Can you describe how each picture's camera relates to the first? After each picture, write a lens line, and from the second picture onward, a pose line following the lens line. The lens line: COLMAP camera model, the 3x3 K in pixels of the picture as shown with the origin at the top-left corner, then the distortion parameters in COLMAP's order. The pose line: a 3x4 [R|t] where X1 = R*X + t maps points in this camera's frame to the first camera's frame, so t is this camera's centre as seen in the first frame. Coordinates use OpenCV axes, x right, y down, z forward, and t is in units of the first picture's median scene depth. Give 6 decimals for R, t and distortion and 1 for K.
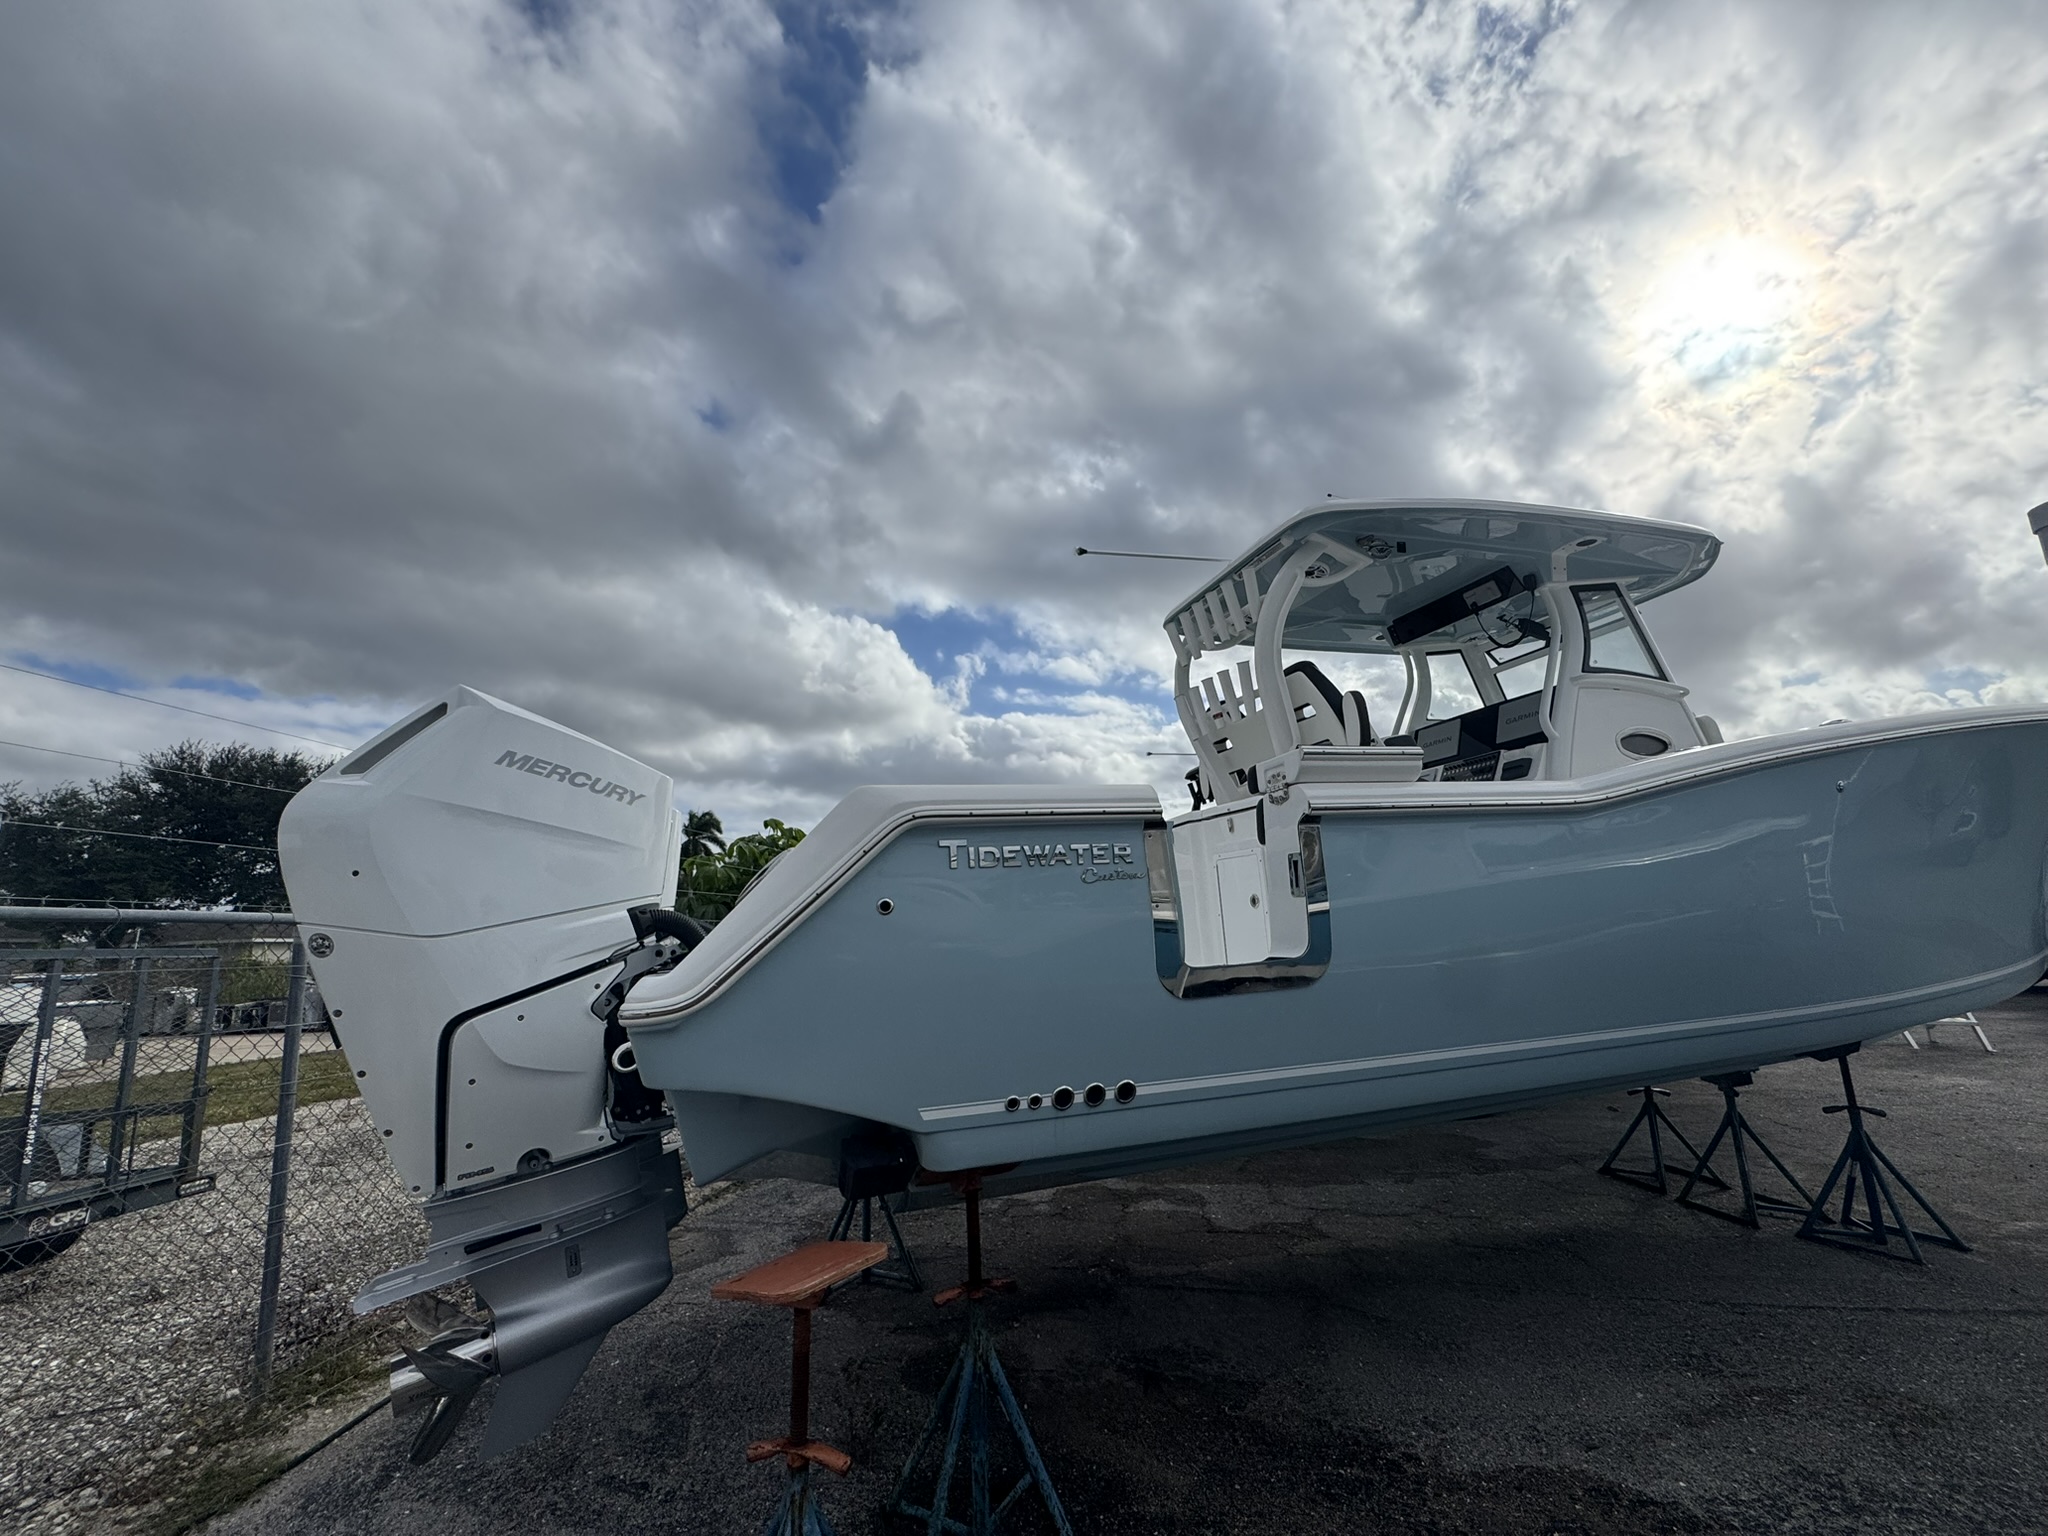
lens RADIAL K [[830.3, 0, 1043.9], [0, 830.3, 761.3], [0, 0, 1]] dist [-0.004386, -0.000393]
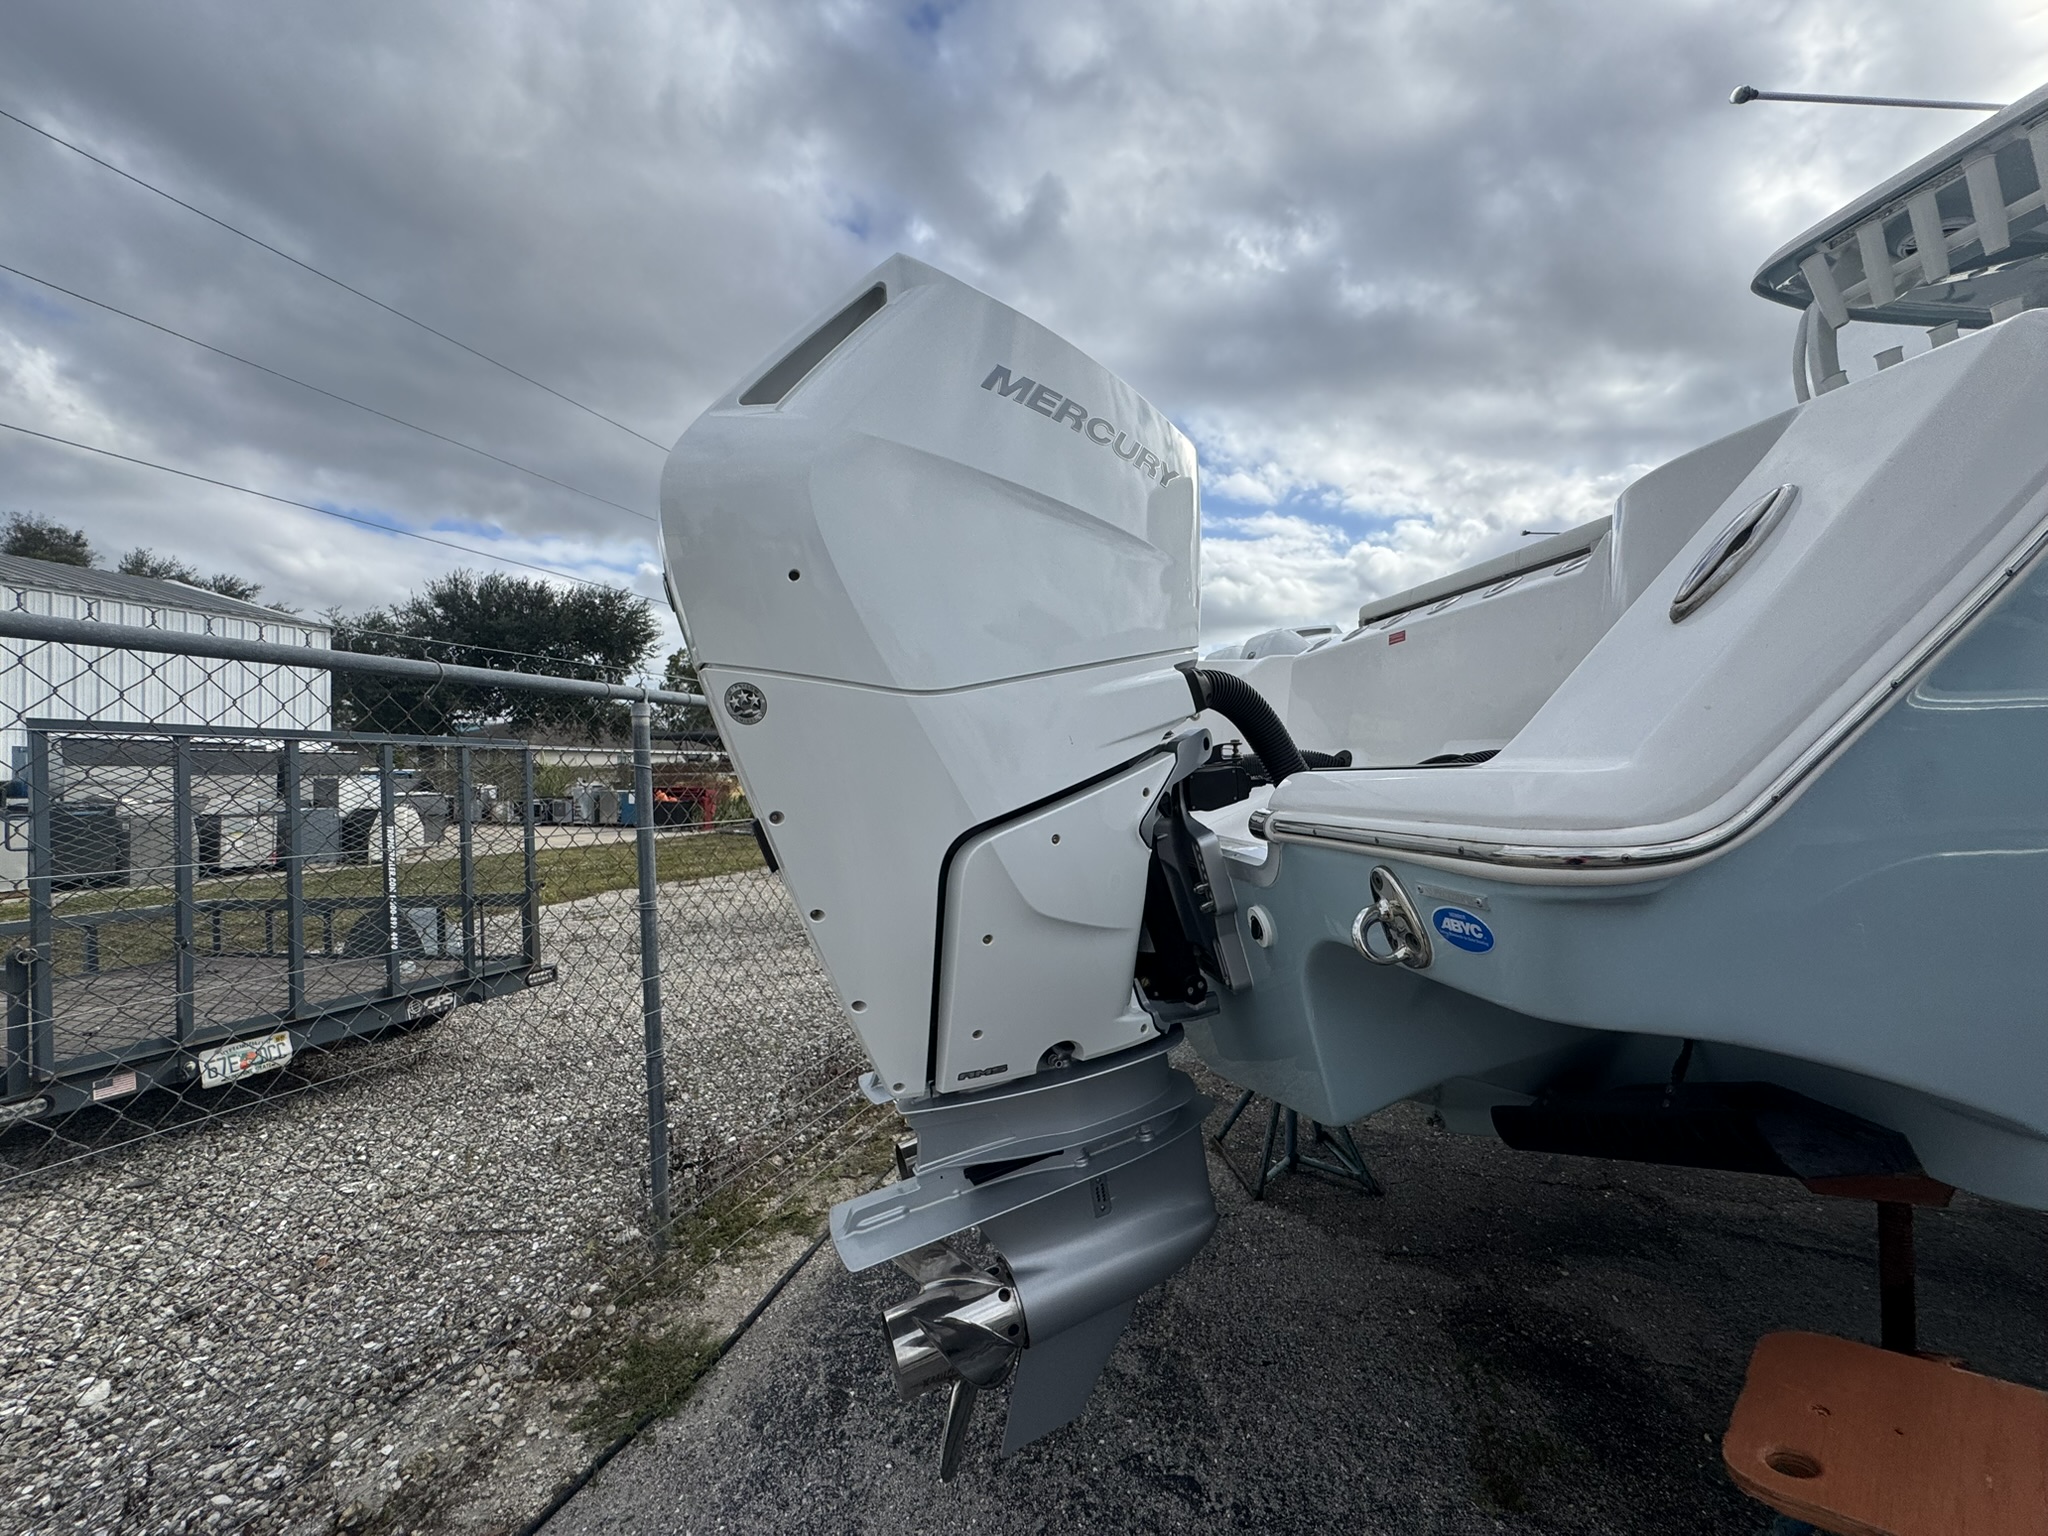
lens RADIAL K [[822.8, 0, 1024.6], [0, 822.8, 764.8], [0, 0, 1]] dist [-0.005407, 0.001062]
pose [[0.978482, 0.032728, -0.203721, -0.300728], [0.009950, 0.978707, 0.205021, 0.078717], [0.206093, -0.202636, 0.957321, 0.255152]]
